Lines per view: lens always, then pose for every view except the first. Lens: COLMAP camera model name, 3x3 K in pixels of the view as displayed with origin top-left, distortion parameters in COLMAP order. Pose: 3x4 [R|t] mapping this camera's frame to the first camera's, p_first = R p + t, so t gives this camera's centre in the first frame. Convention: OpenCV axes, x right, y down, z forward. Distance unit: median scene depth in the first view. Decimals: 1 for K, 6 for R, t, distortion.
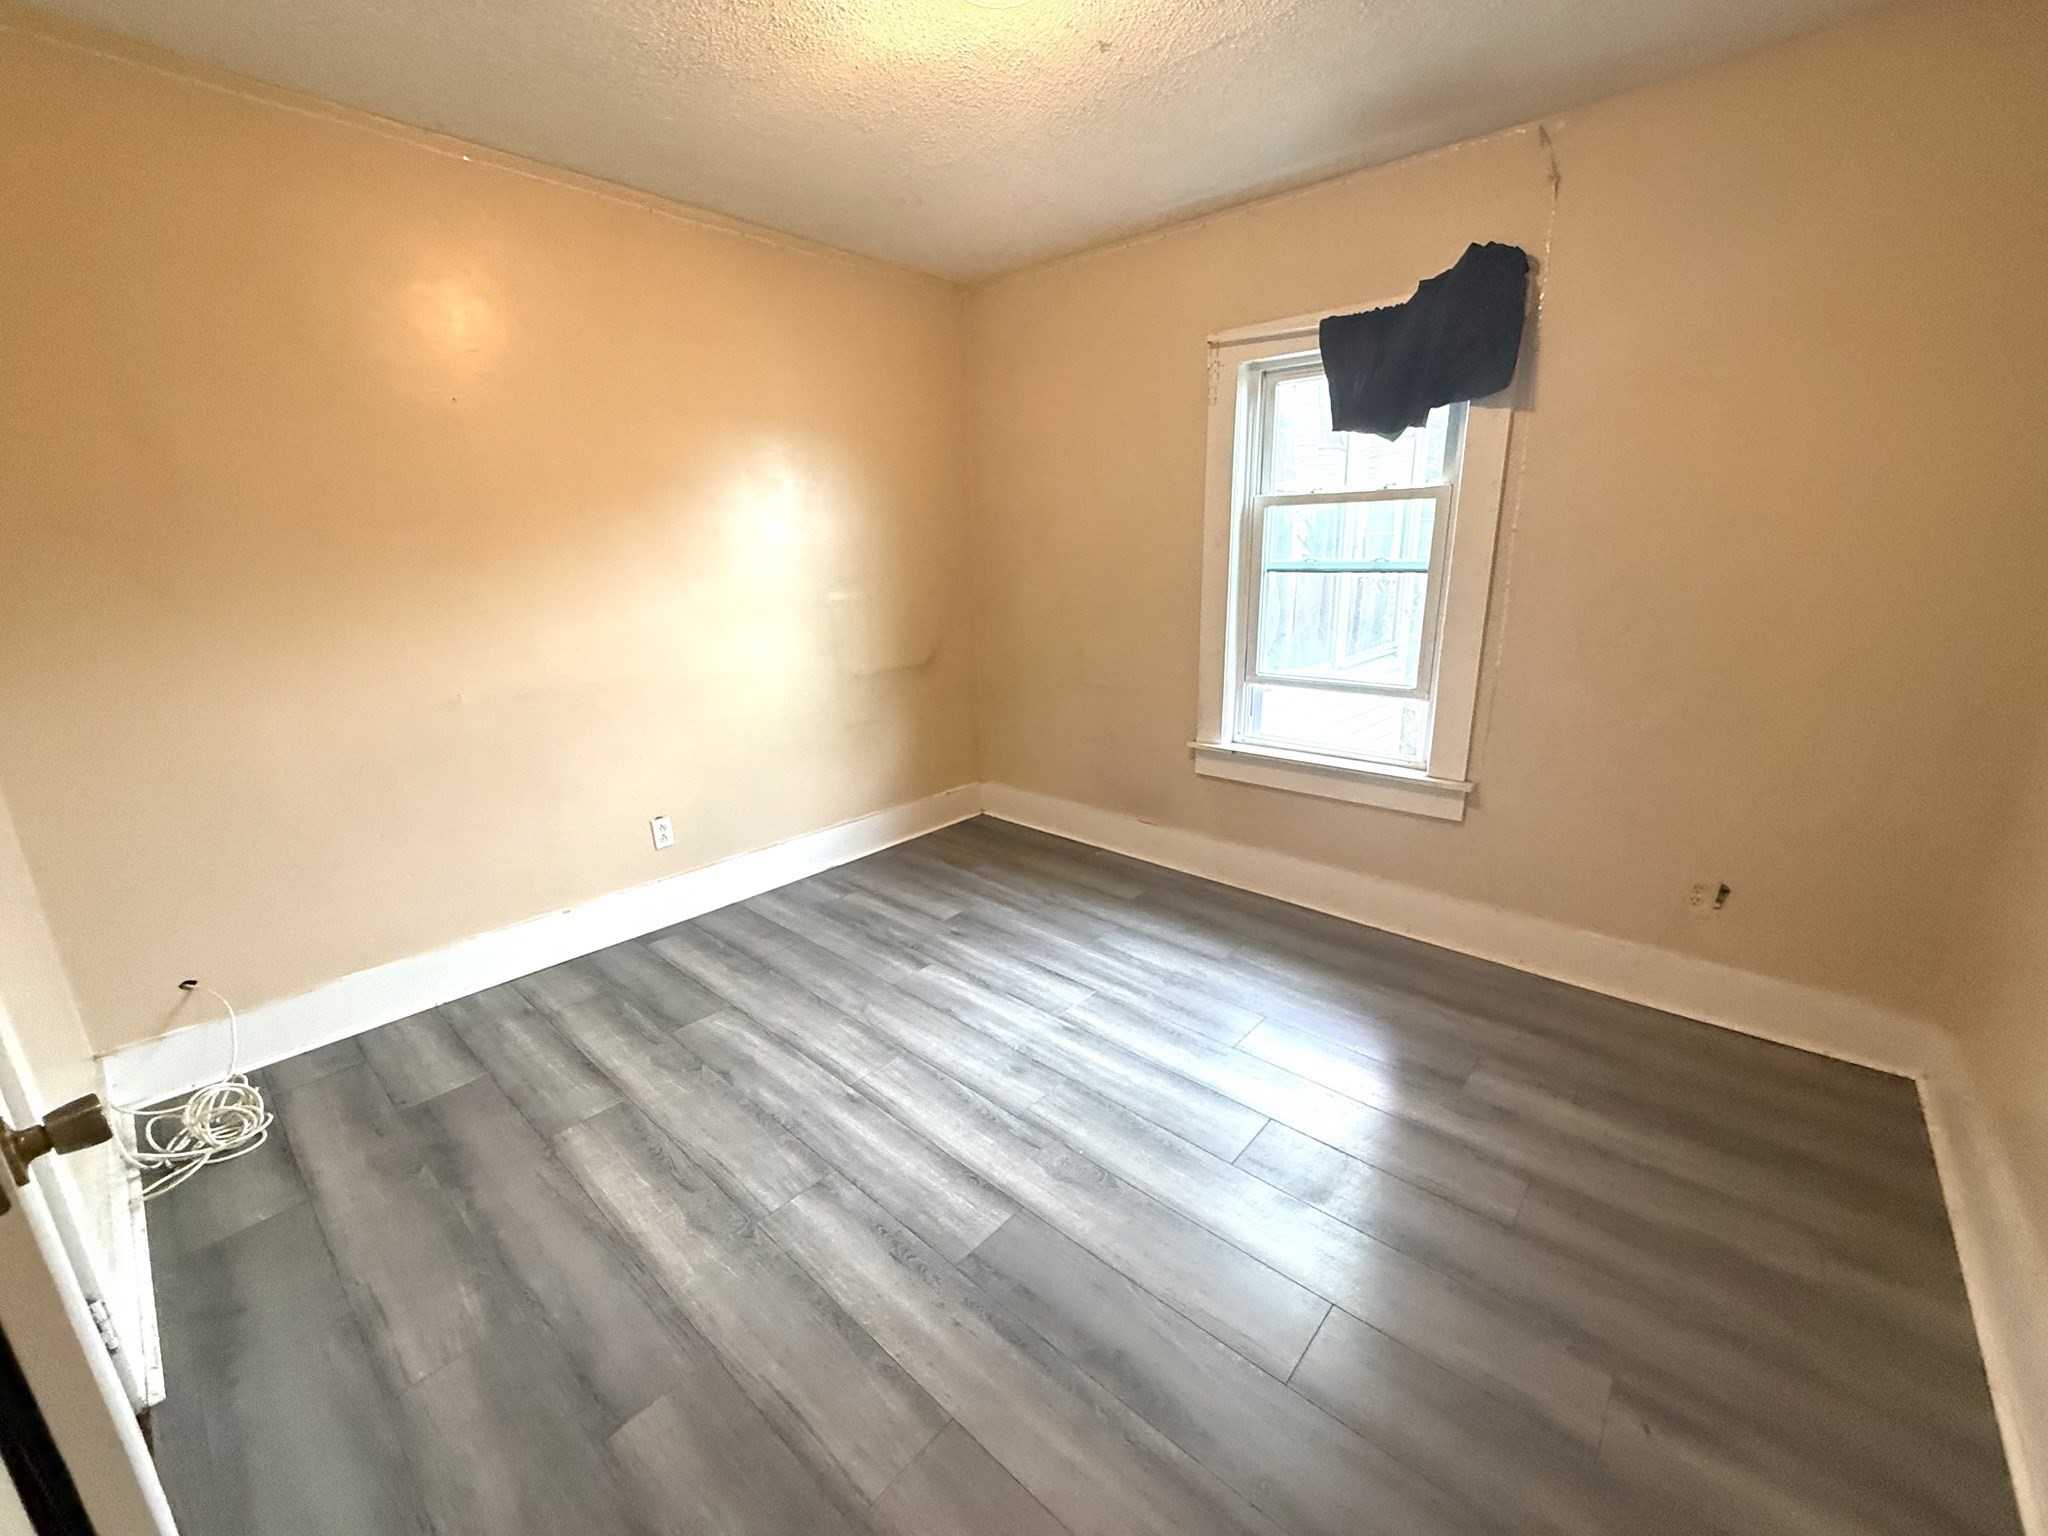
lens RADIAL K [[815.5, 0, 1023.1], [0, 815.5, 767.5], [0, 0, 1]] dist [-0.001989, -0.000108]
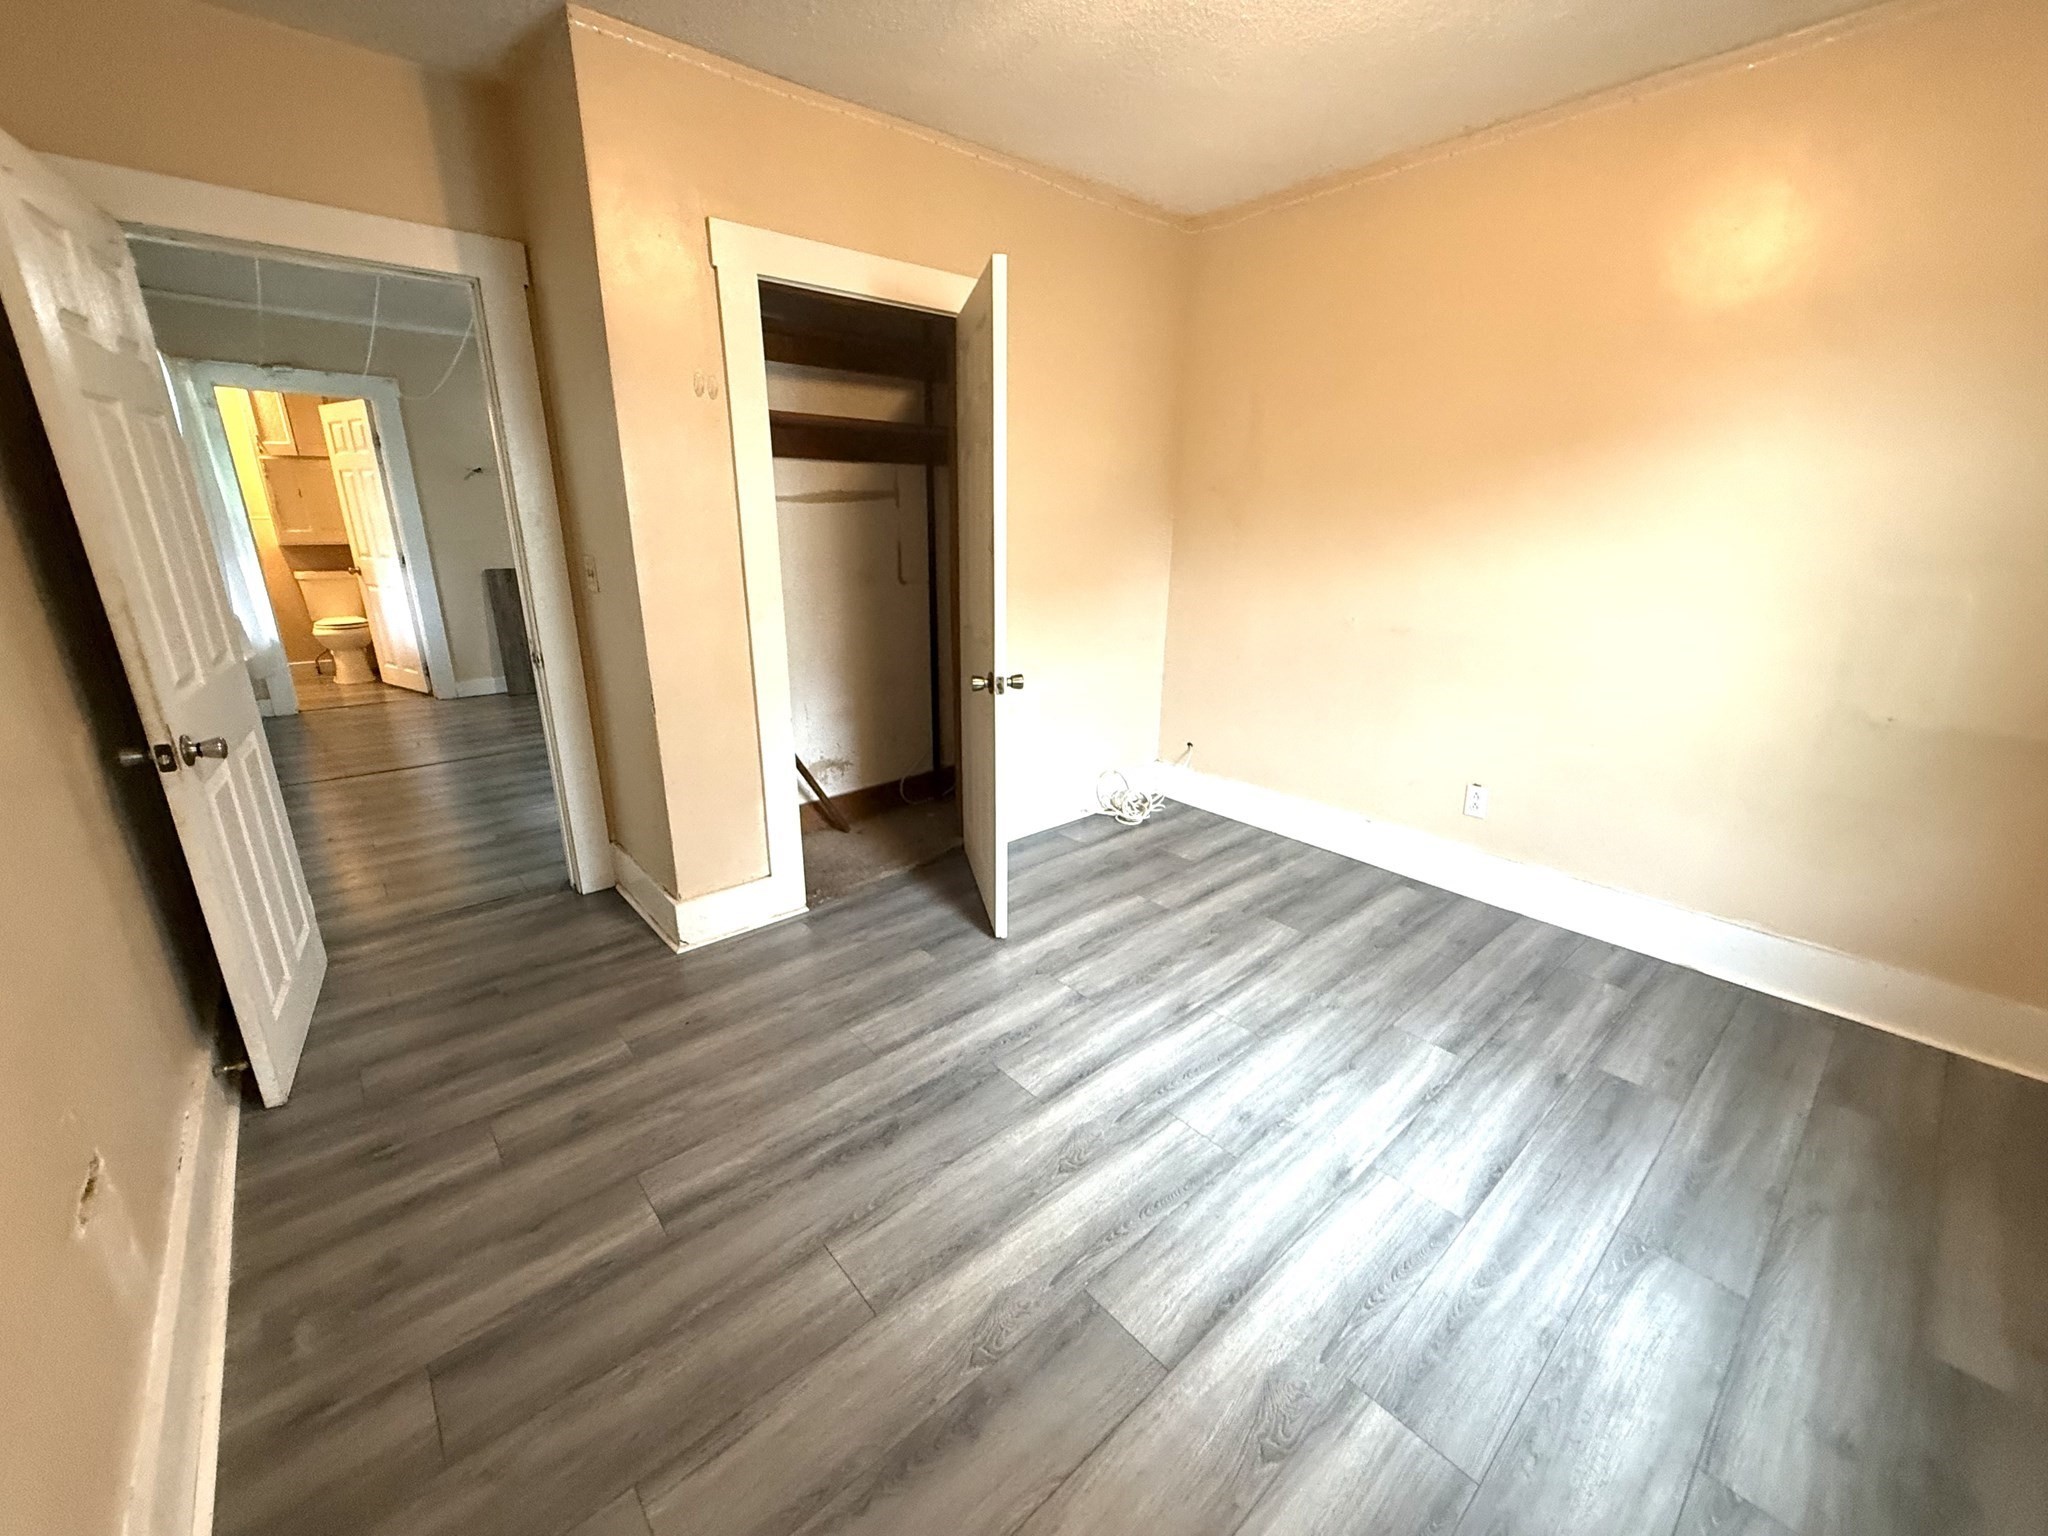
lens RADIAL K [[815.5, 0, 1021.0], [0, 815.5, 766.9], [0, 0, 1]] dist [-0.001989, -0.000108]
pose [[-0.122249, 0.315785, -0.940922, 0.662362], [-0.259370, 0.904924, 0.337403, -0.181436], [0.958010, 0.285294, -0.028721, 0.631669]]
